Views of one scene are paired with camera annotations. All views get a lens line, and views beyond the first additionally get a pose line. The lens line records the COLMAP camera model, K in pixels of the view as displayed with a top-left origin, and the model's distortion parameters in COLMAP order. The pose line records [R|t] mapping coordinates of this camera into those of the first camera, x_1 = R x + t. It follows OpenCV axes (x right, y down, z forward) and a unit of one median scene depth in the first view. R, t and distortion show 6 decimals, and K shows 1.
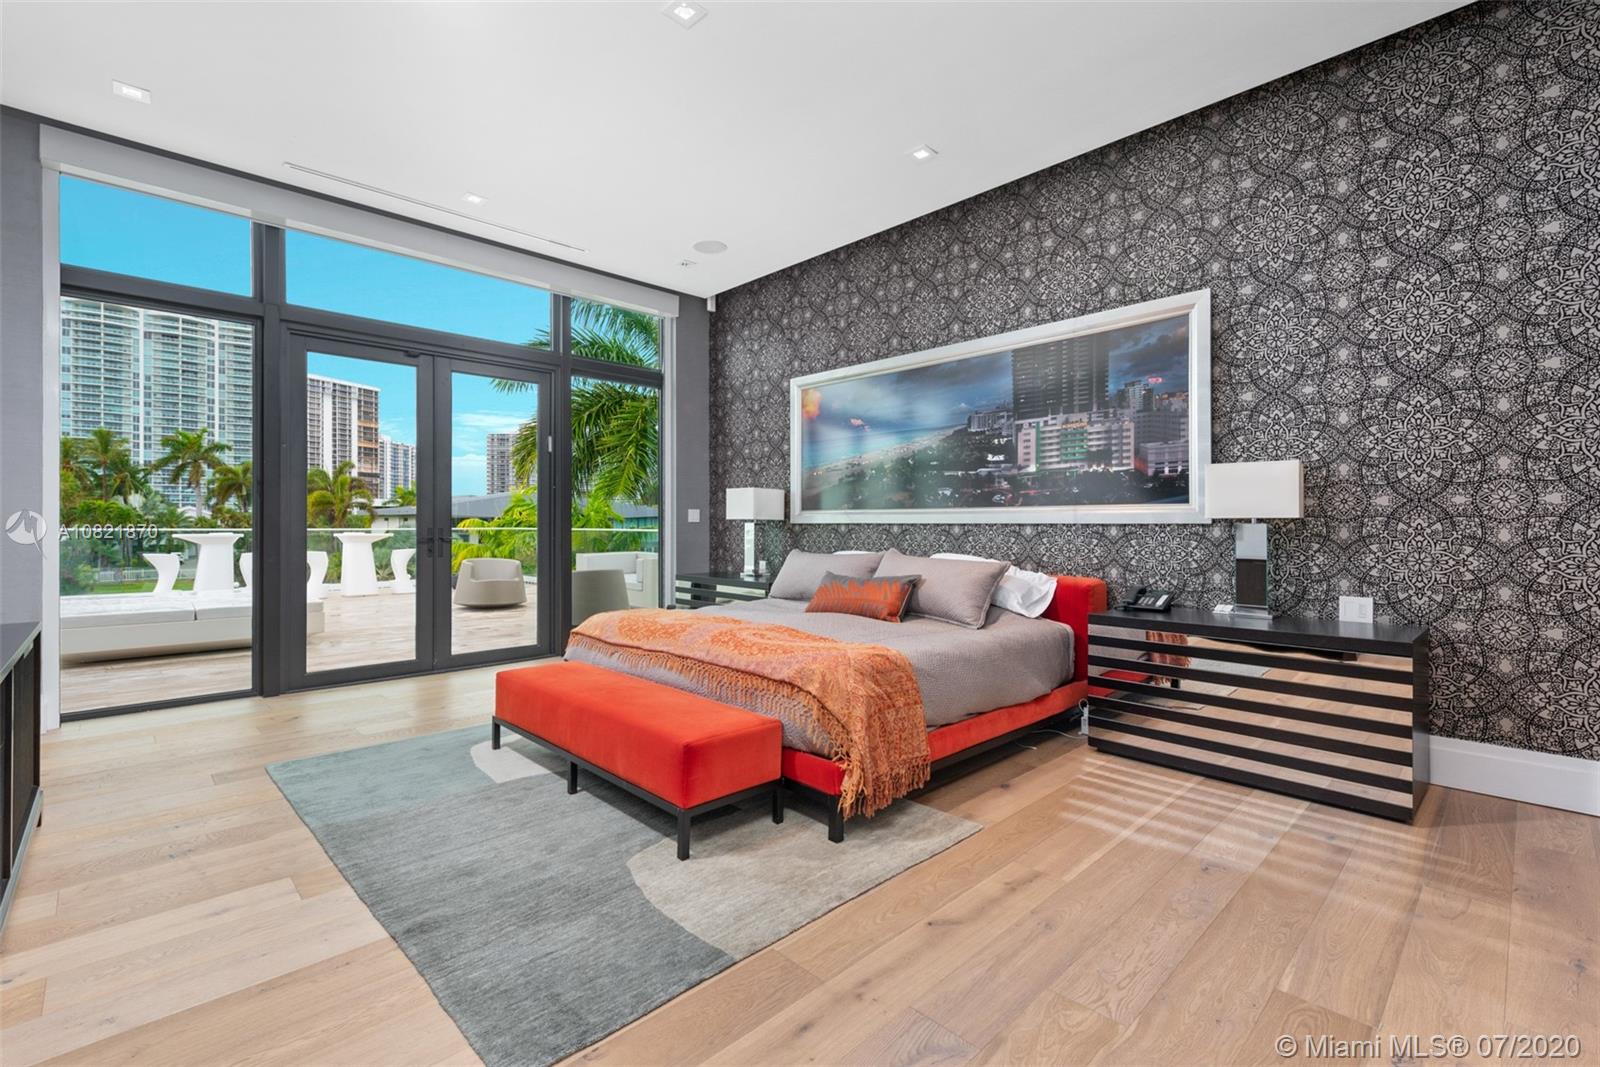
lens RADIAL K [[710.1, 0, 793.9], [0, 710.1, 522.9], [0, 0, 1]] dist [0.019573, -0.000302]
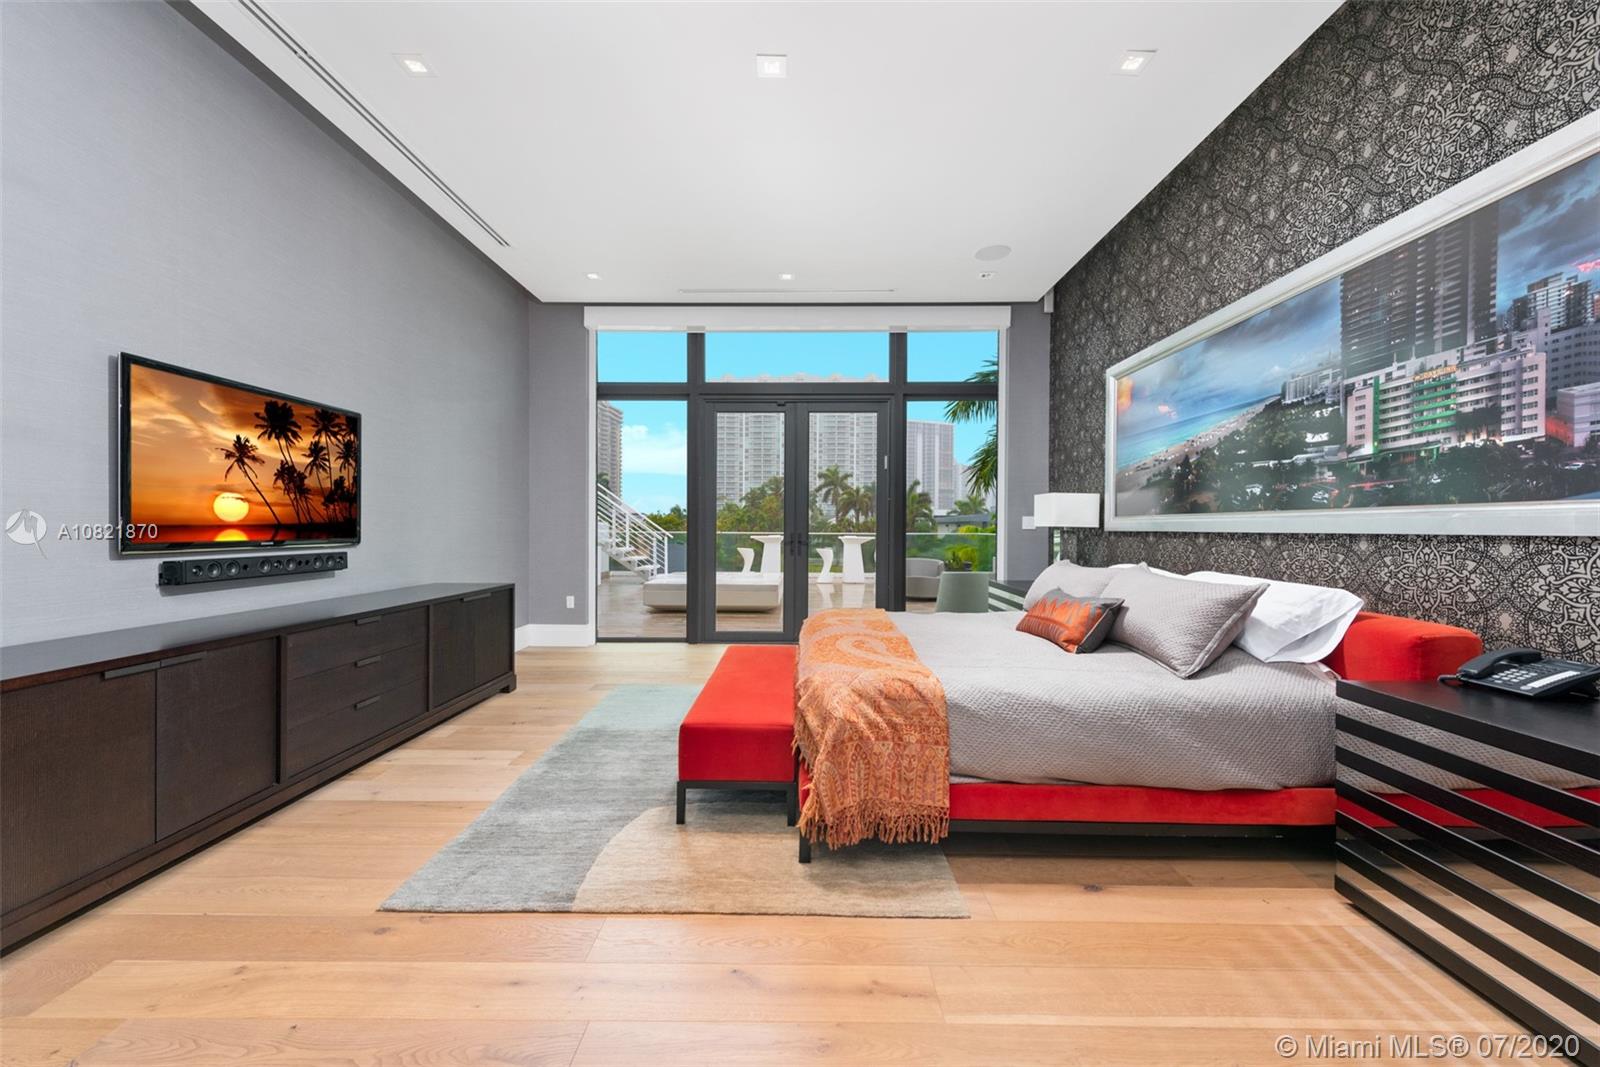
lens RADIAL K [[625.8, 0, 800.0], [0, 625.8, 533.5], [0, 0, 1]] dist [0.011459, -0.002217]
pose [[0.712862, 0.007314, -0.701266, 0.372525], [-0.001711, 0.999961, 0.008690, -0.003380], [0.701302, -0.004995, 0.712847, 0.223926]]
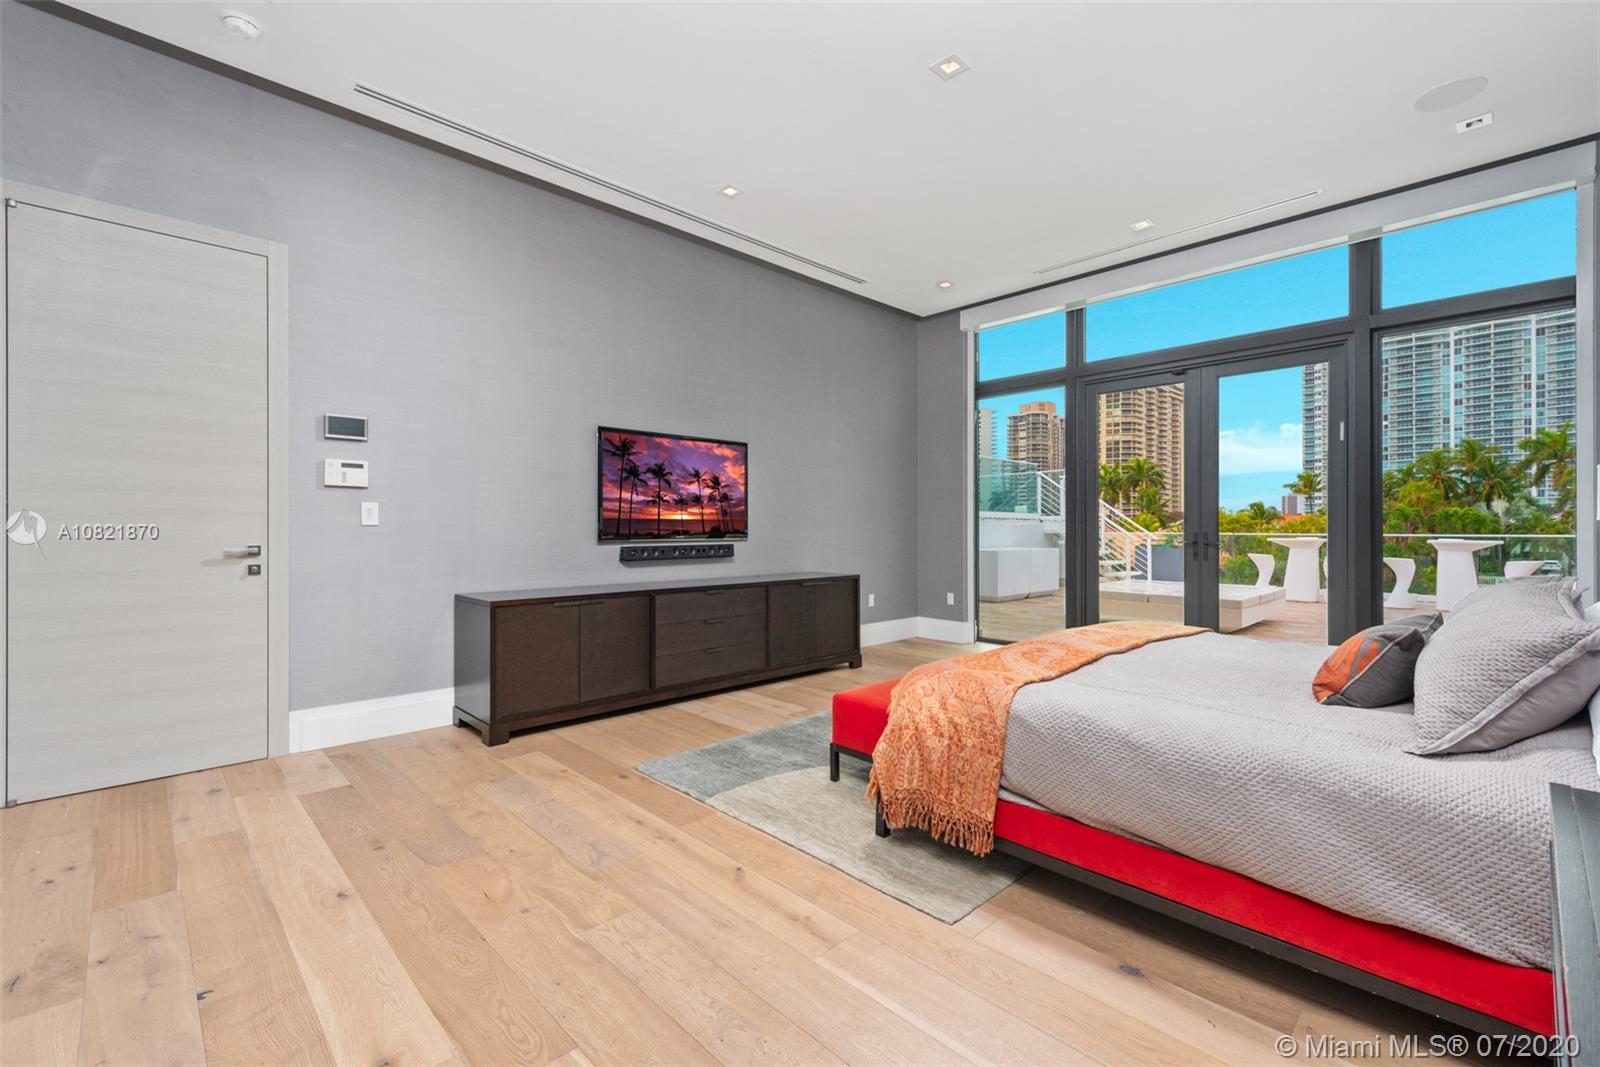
lens RADIAL K [[682.3, 0, 800.0], [0, 682.3, 533.5], [0, 0, 1]] dist [0.017114, -0.000085]
pose [[0.003027, 0.006618, -0.999974, 0.601453], [0.000261, 0.999978, 0.006619, 0.001450], [0.999995, -0.000281, 0.003025, 0.503566]]
